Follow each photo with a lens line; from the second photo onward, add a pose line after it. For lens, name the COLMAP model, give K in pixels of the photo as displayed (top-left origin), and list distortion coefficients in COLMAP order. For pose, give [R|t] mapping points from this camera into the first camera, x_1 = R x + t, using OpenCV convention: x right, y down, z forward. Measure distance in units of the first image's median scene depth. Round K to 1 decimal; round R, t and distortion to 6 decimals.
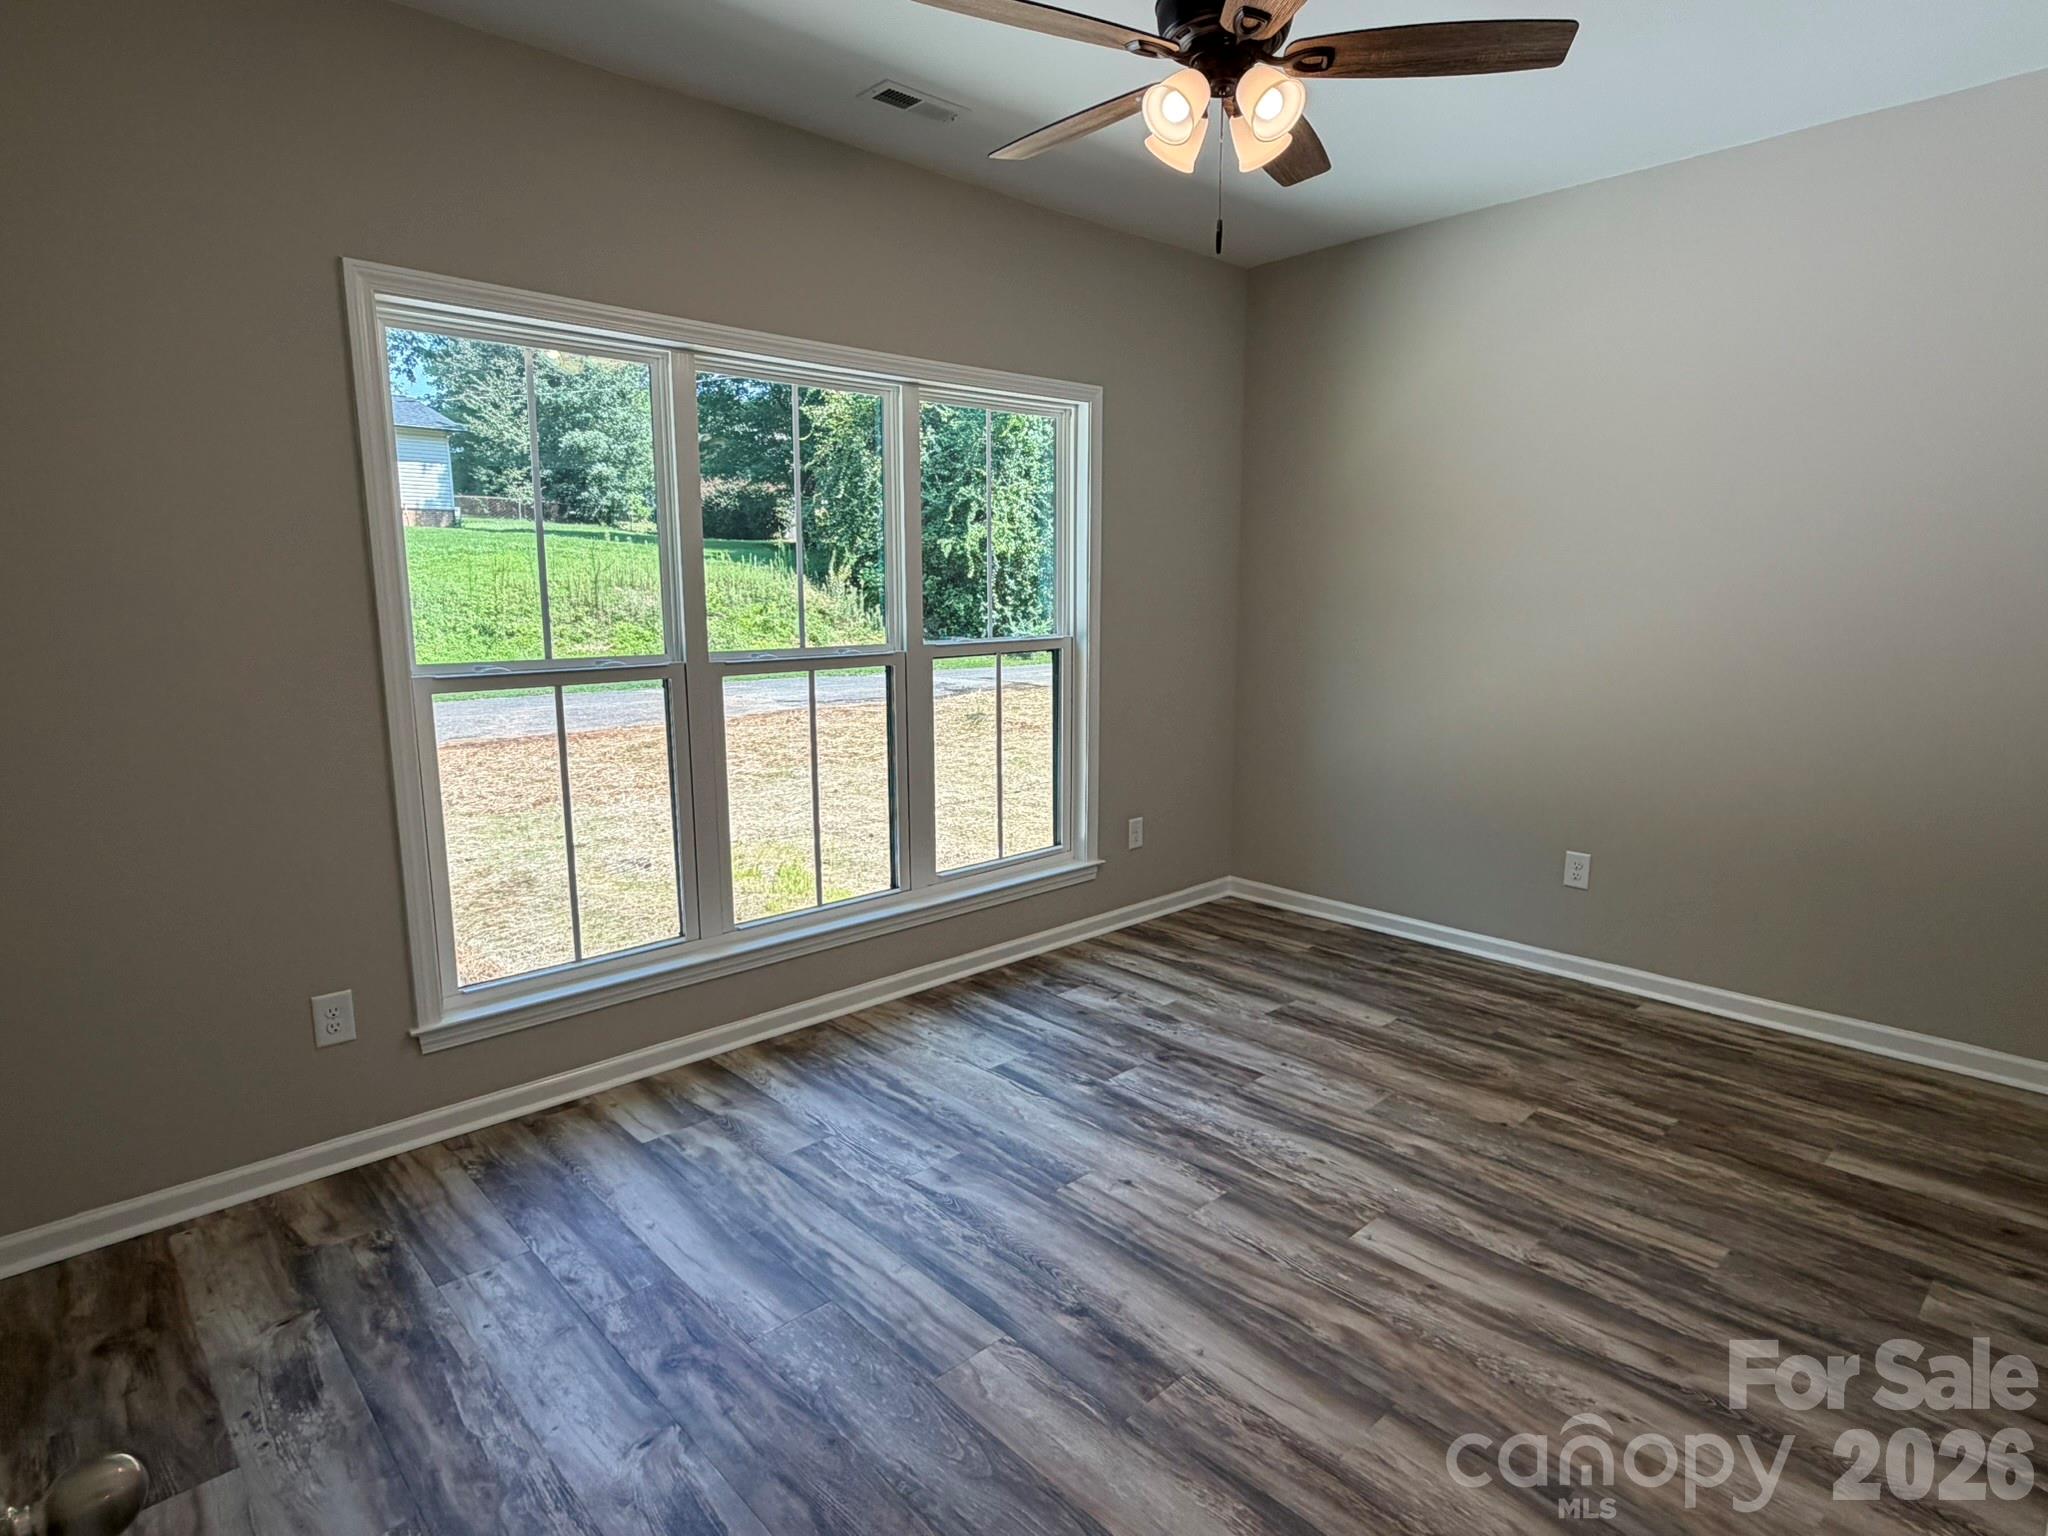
lens RADIAL K [[1119.8, 0, 1021.3], [0, 1119.8, 770.2], [0, 0, 1]] dist [0.004280, 0.000104]
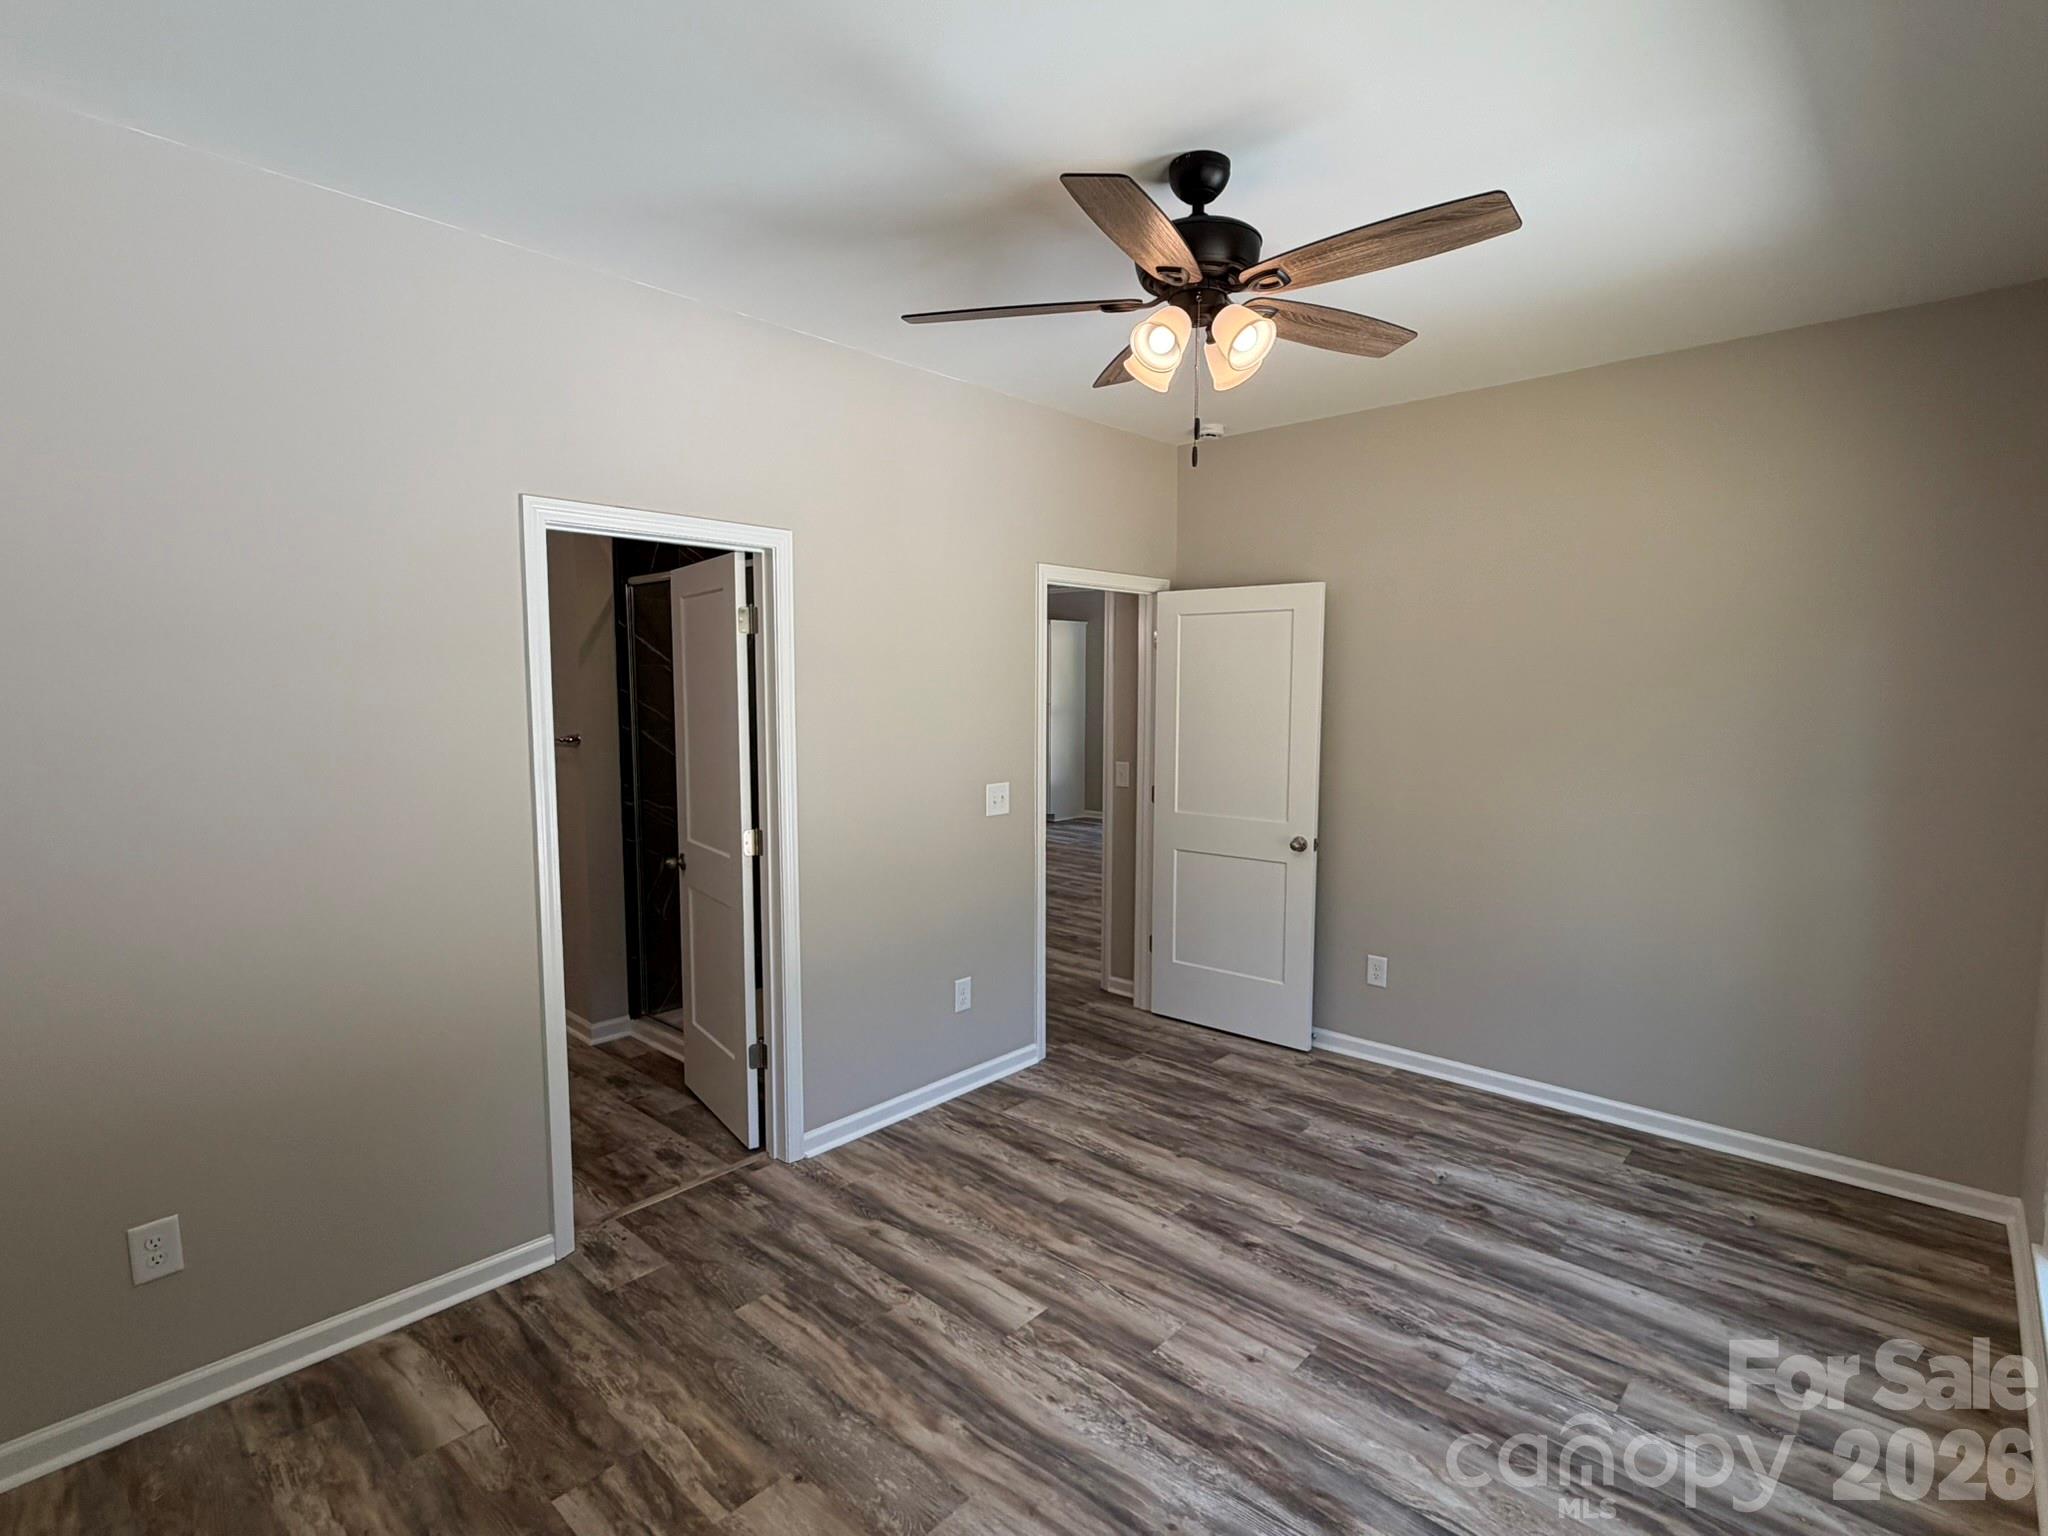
lens RADIAL K [[1002.6, 0, 1024.0], [0, 1002.6, 768.0], [0, 0, 1]] dist [0.002198, 0.000246]
pose [[-0.997094, 0.010792, -0.075418, 0.353280], [-0.008289, 0.968673, 0.248203, -0.354606], [0.075734, 0.248106, -0.965768, 1.695190]]
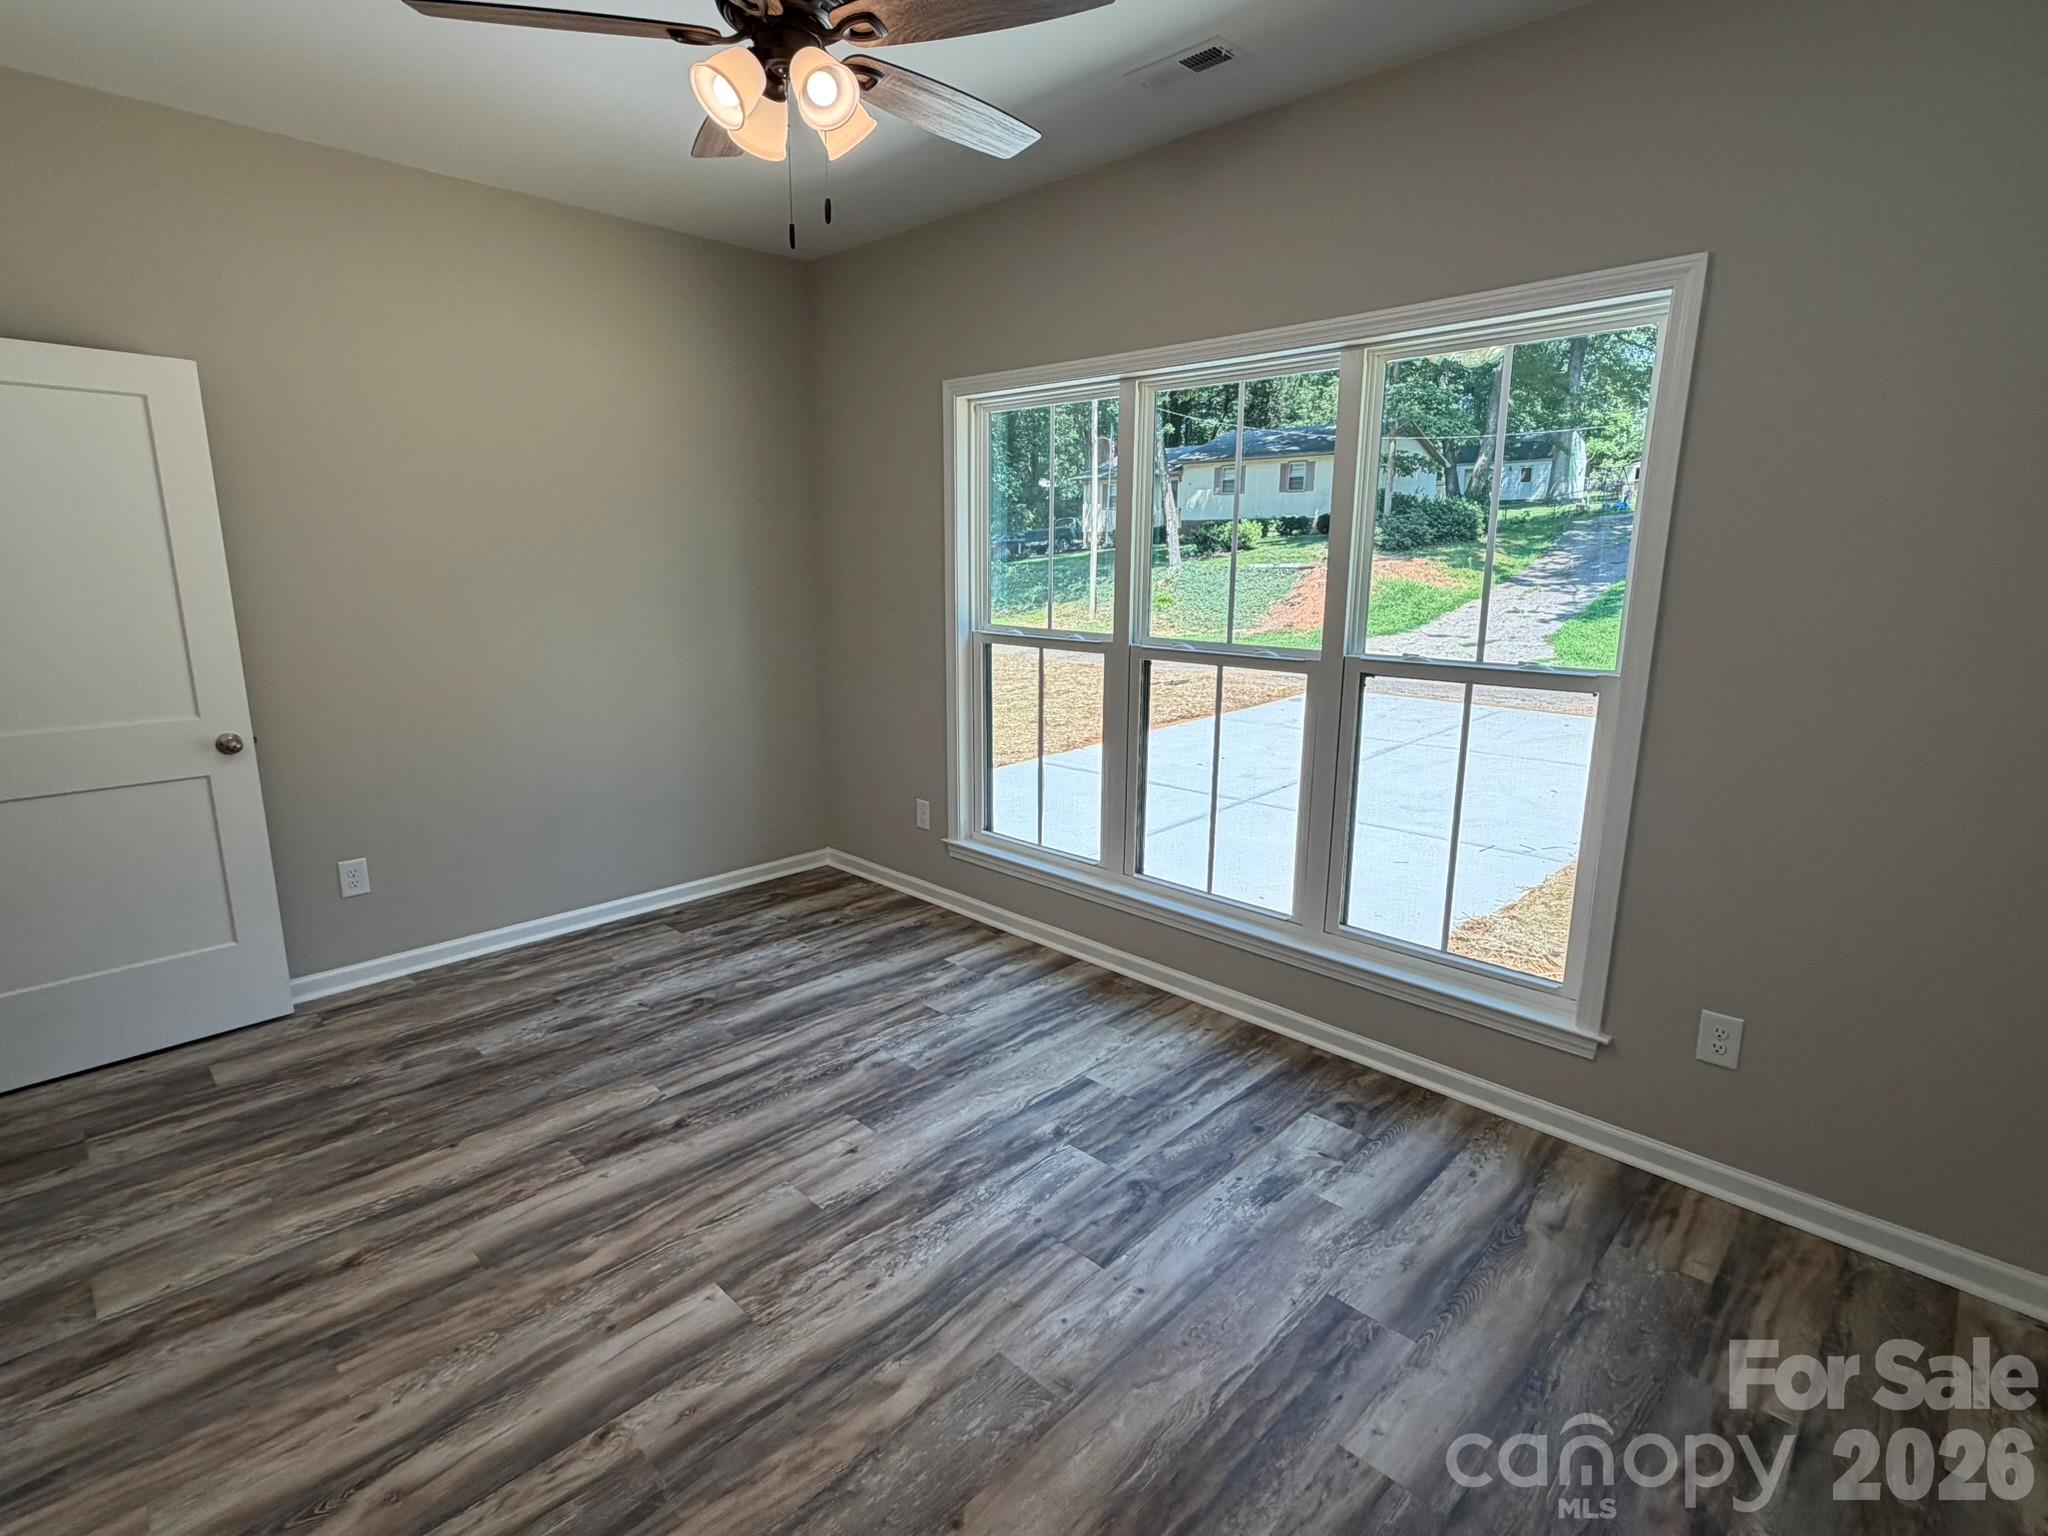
lens RADIAL K [[1002.6, 0, 1024.0], [0, 1002.6, 768.0], [0, 0, 1]] dist [0.002198, 0.000246]
pose [[0.047560, 0.213673, -0.975747, 0.947254], [-0.172434, 0.963943, 0.202683, -0.203634], [0.983872, 0.158613, 0.082690, 1.012577]]
